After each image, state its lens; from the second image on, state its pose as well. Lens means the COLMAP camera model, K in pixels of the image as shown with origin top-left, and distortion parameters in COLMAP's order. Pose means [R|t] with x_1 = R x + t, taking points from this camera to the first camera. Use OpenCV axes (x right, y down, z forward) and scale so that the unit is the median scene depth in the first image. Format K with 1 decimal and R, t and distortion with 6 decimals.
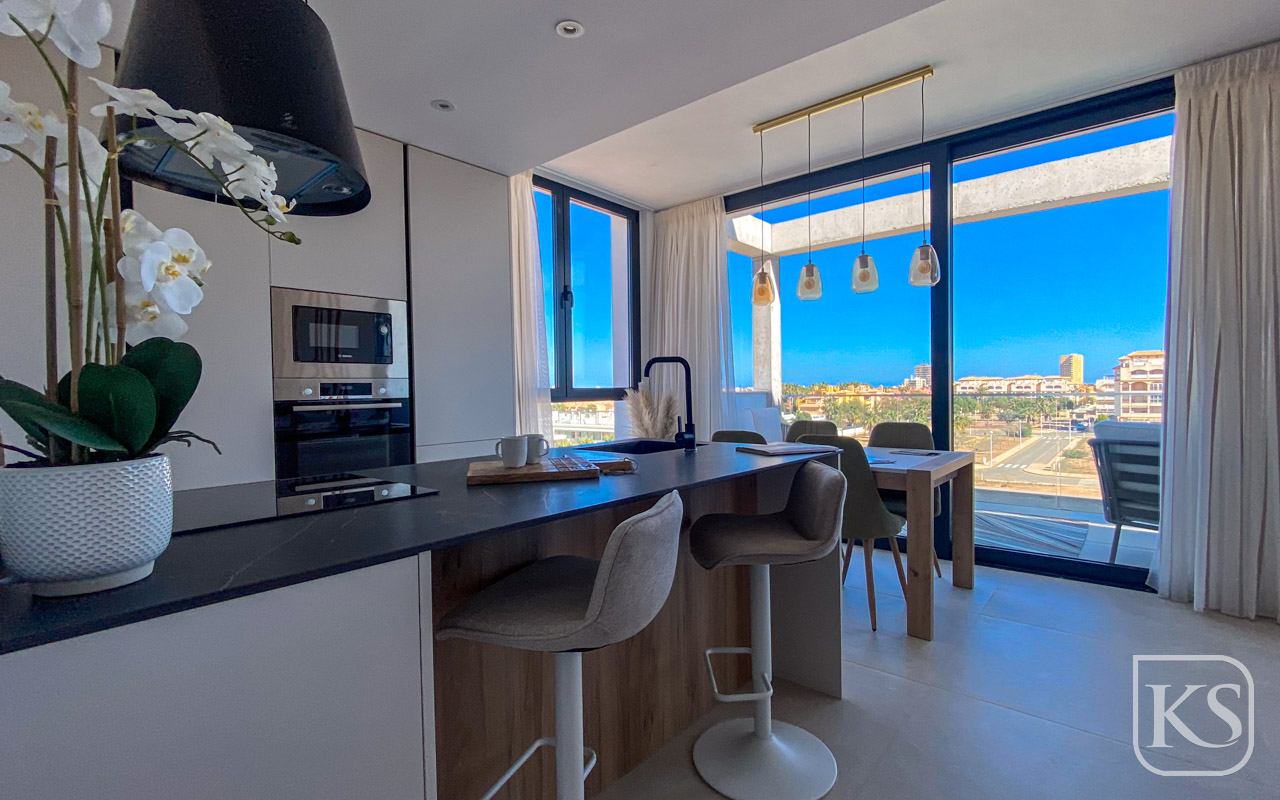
lens RADIAL K [[577.0, 0, 634.7], [0, 577.0, 399.8], [0, 0, 1]] dist [0.005910, -0.003630]
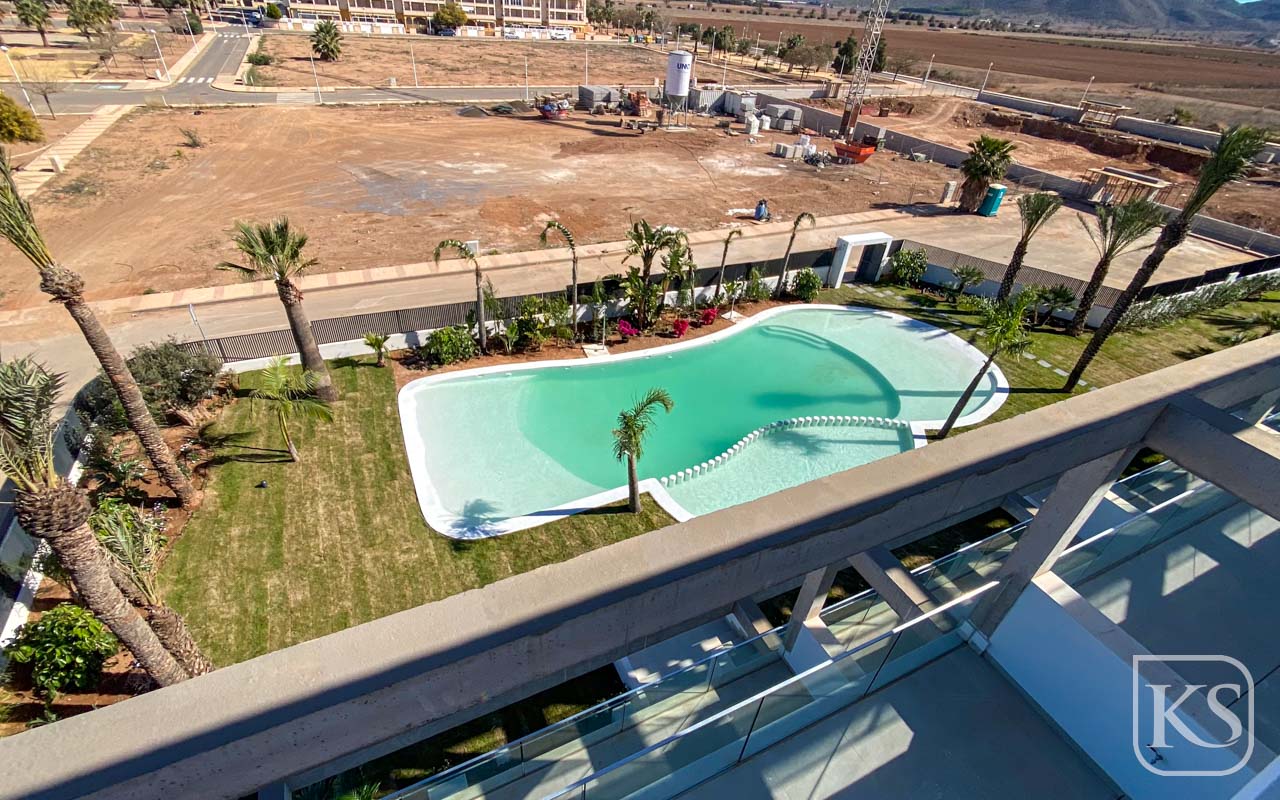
lens RADIAL K [[577.0, 0, 636.9], [0, 577.0, 404.7], [0, 0, 1]] dist [0.005910, -0.003630]
pose [[0.395387, -0.499585, 0.770768, 0.580835], [-0.062716, 0.822504, 0.565290, -0.126878], [-0.916371, -0.271848, 0.293875, 0.939072]]
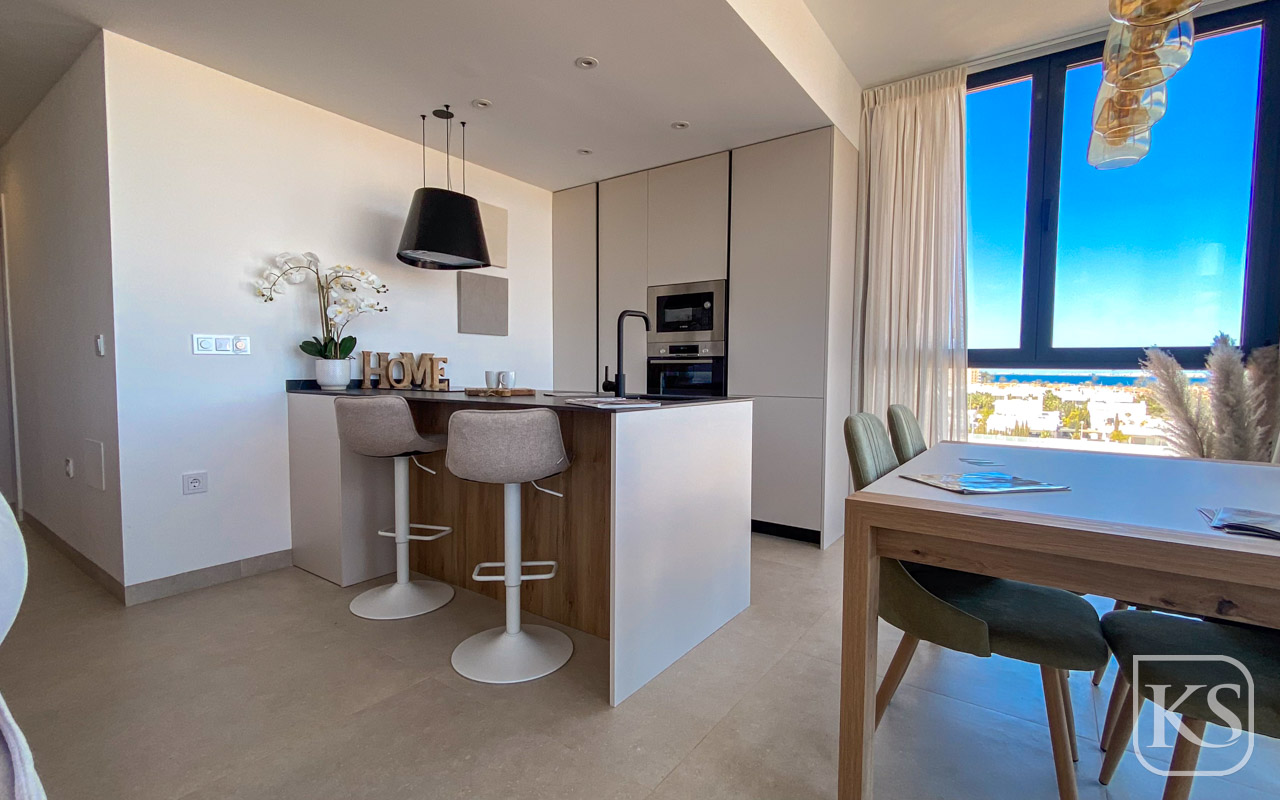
lens RADIAL K [[577.0, 0, 635.5], [0, 577.0, 403.5], [0, 0, 1]] dist [0.005910, -0.003630]
pose [[0.088657, 0.076349, -0.993132, 0.397073], [-0.028726, 0.996839, 0.074070, 0.005254], [0.995648, 0.021962, 0.090570, 0.322212]]
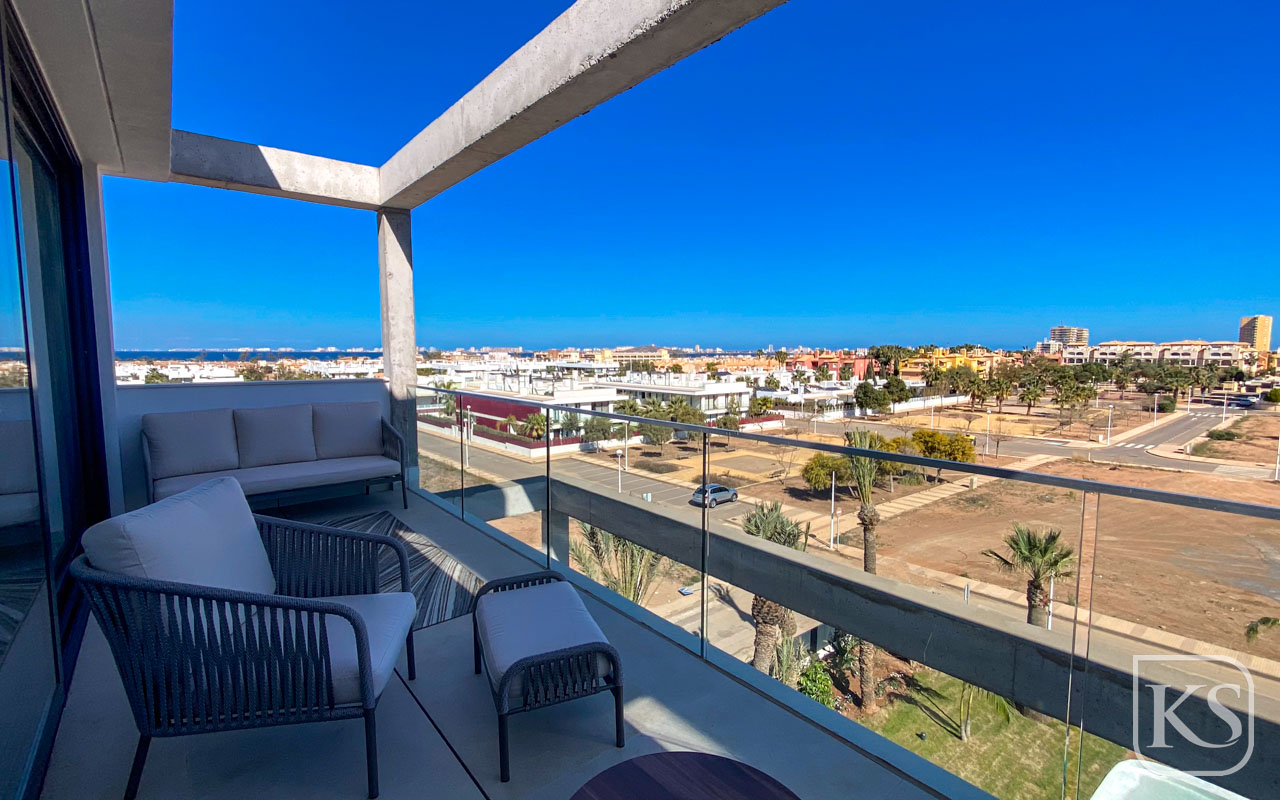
lens RADIAL K [[577.0, 0, 635.8], [0, 577.0, 395.7], [0, 0, 1]] dist [0.005910, -0.003630]
pose [[0.985240, 0.029784, -0.168567, 0.792329], [-0.018883, 0.997647, 0.065907, -0.056820], [0.170133, -0.061751, 0.983484, 0.290455]]
